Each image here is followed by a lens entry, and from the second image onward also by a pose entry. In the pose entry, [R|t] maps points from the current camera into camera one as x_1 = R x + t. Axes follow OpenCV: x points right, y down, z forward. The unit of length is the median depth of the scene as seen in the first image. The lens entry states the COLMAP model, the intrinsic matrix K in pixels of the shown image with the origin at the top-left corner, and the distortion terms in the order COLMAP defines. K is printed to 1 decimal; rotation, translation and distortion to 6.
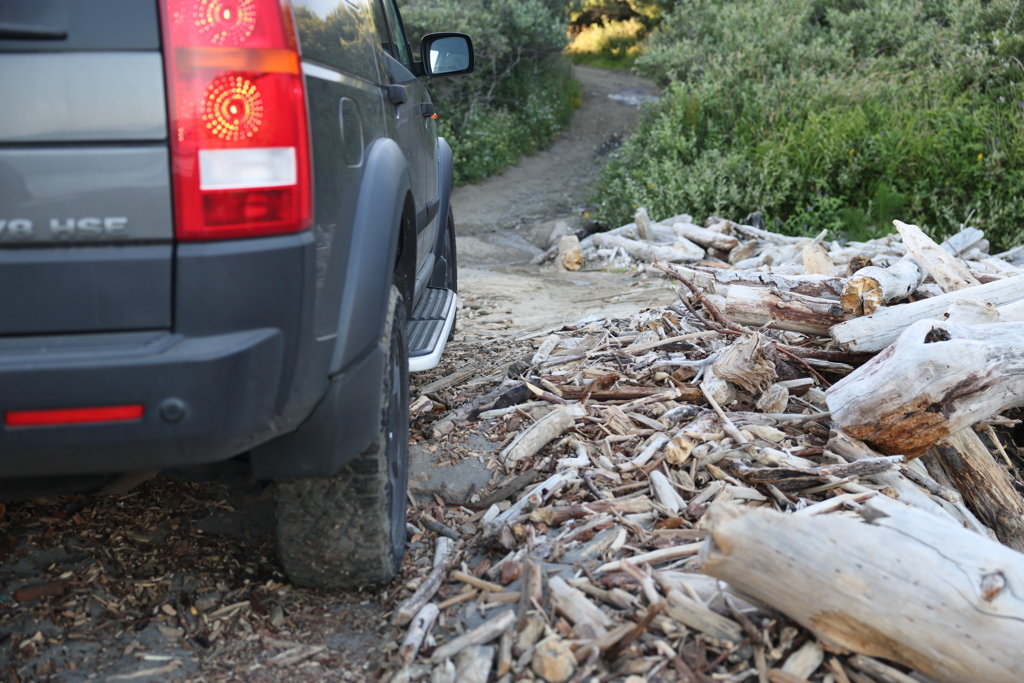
lens RADIAL K [[1227.5, 0, 512.0], [0, 1227.5, 341.5], [0, 0, 1]] dist [0.051796, 0.035911]
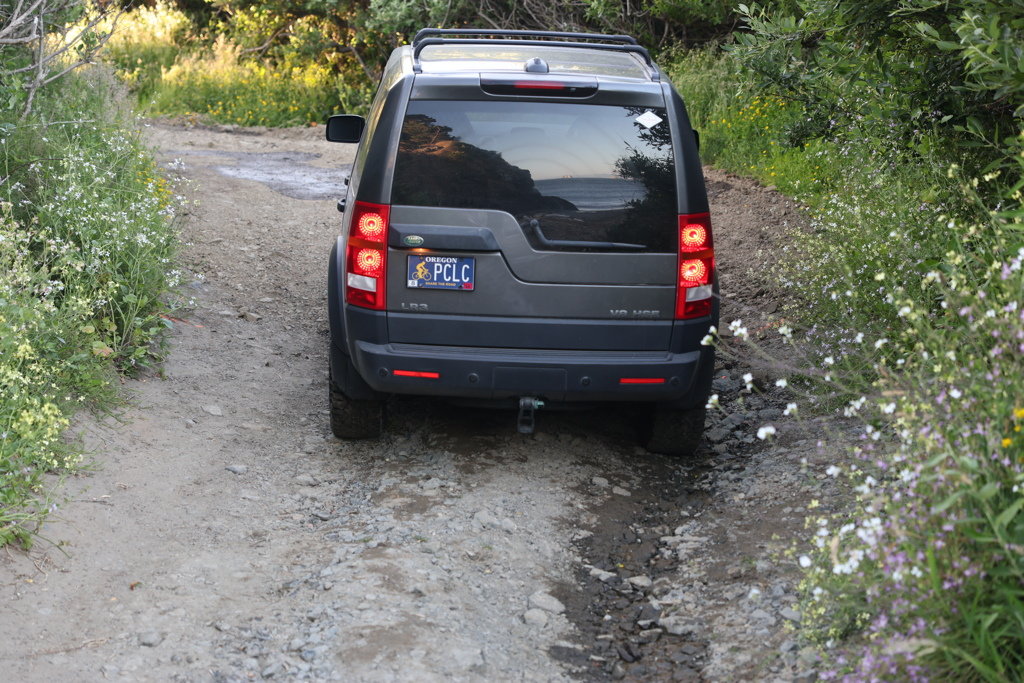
lens RADIAL K [[1939.5, 0, 512.0], [0, 1939.5, 341.5], [0, 0, 1]] dist [0.264826, 0.033478]
pose [[0.942766, -0.040461, 0.330990, -0.238555], [0.080141, 0.991011, -0.107124, -0.809366], [-0.323680, 0.127519, 0.937534, 4.312968]]
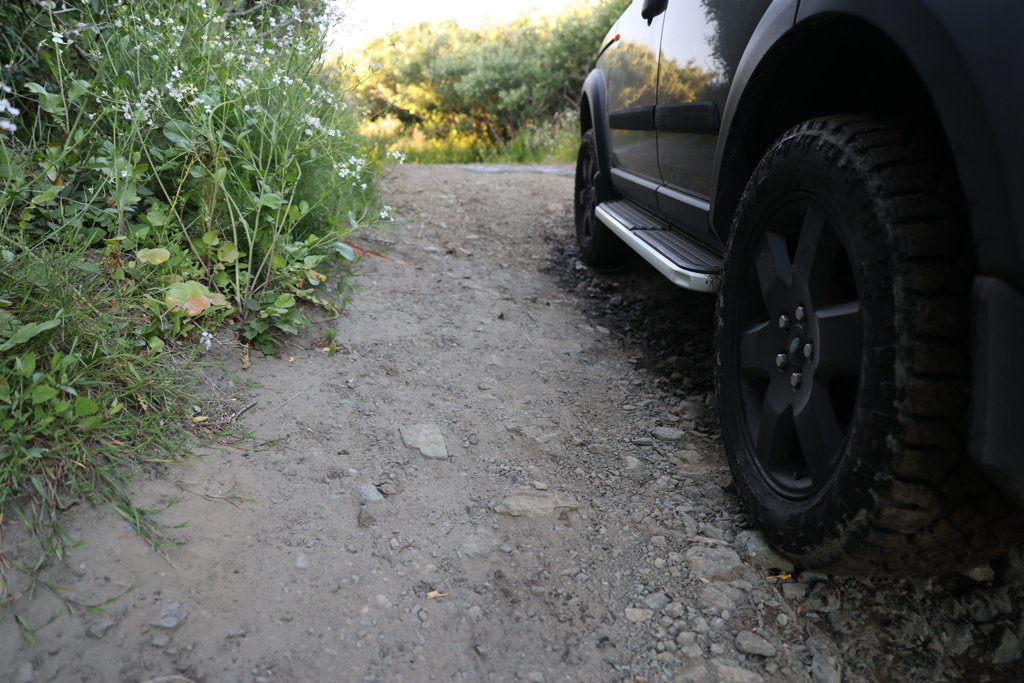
lens RADIAL K [[699.9, 0, 513.4], [0, 699.9, 344.5], [0, 0, 1]] dist [-0.110364, 0.092408]
pose [[0.946050, -0.070347, 0.316293, 0.197592], [0.080186, 0.996614, -0.018183, -1.093019], [-0.313943, 0.042565, 0.948487, 6.654882]]
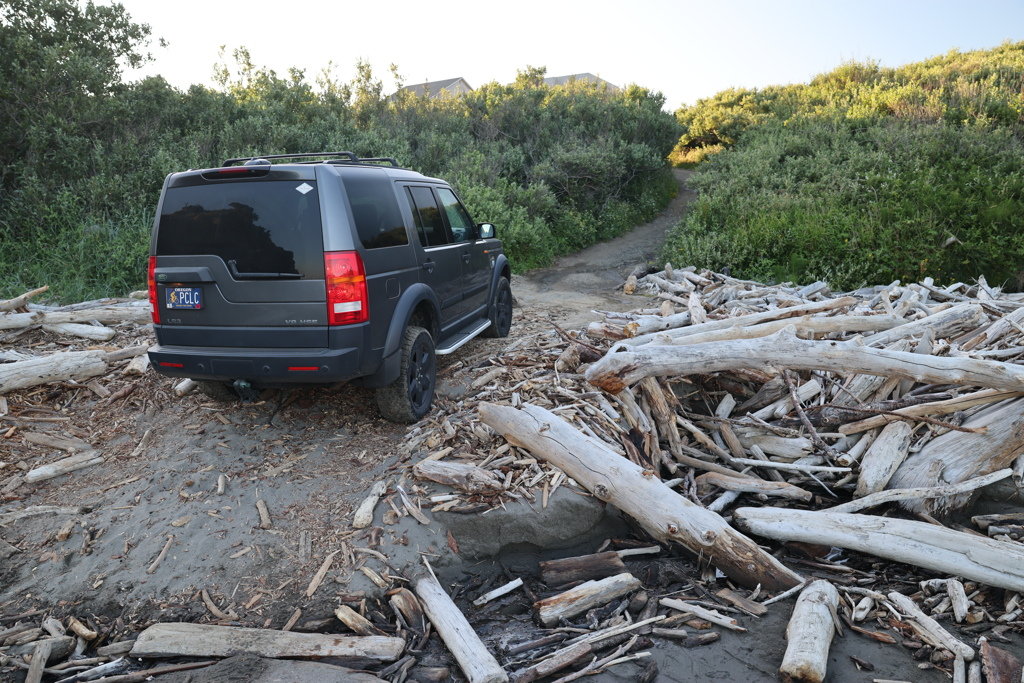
lens RADIAL K [[699.9, 0, 513.4], [0, 699.9, 344.5], [0, 0, 1]] dist [-0.110364, 0.092408]
pose [[0.975080, 0.040699, -0.218087, 0.440236], [-0.031683, 0.998499, 0.044679, -0.077389], [0.219578, -0.036655, 0.974906, -0.580986]]
